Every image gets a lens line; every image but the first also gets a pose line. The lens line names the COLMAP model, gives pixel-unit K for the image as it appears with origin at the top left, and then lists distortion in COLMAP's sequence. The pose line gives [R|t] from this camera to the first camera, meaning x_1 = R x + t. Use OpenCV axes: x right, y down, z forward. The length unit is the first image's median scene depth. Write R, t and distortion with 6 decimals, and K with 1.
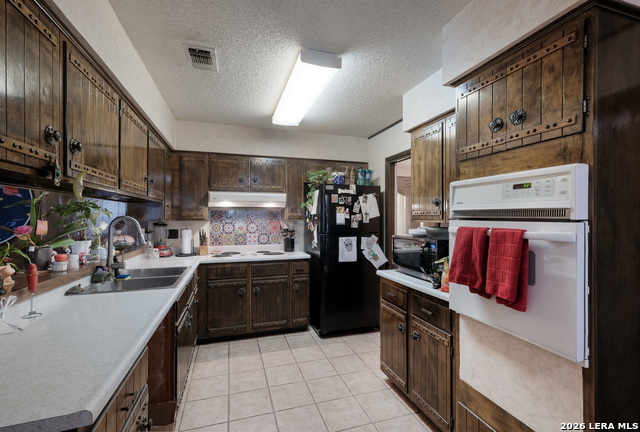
lens RADIAL K [[286.5, 0, 319.5], [0, 286.5, 216.2], [0, 0, 1]] dist [0.003630, -0.000419]
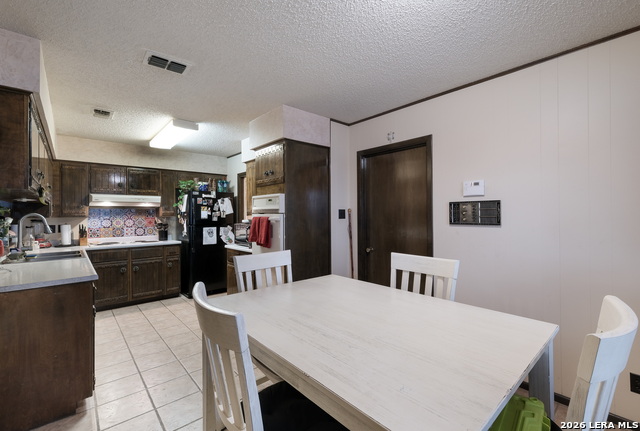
lens RADIAL K [[286.5, 0, 324.3], [0, 286.5, 214.0], [0, 0, 1]] dist [0.003630, -0.000419]
pose [[0.912368, -0.005801, 0.409330, 0.034122], [0.006284, 0.999980, 0.000165, 0.008042], [-0.409323, 0.002422, 0.912386, -0.565169]]
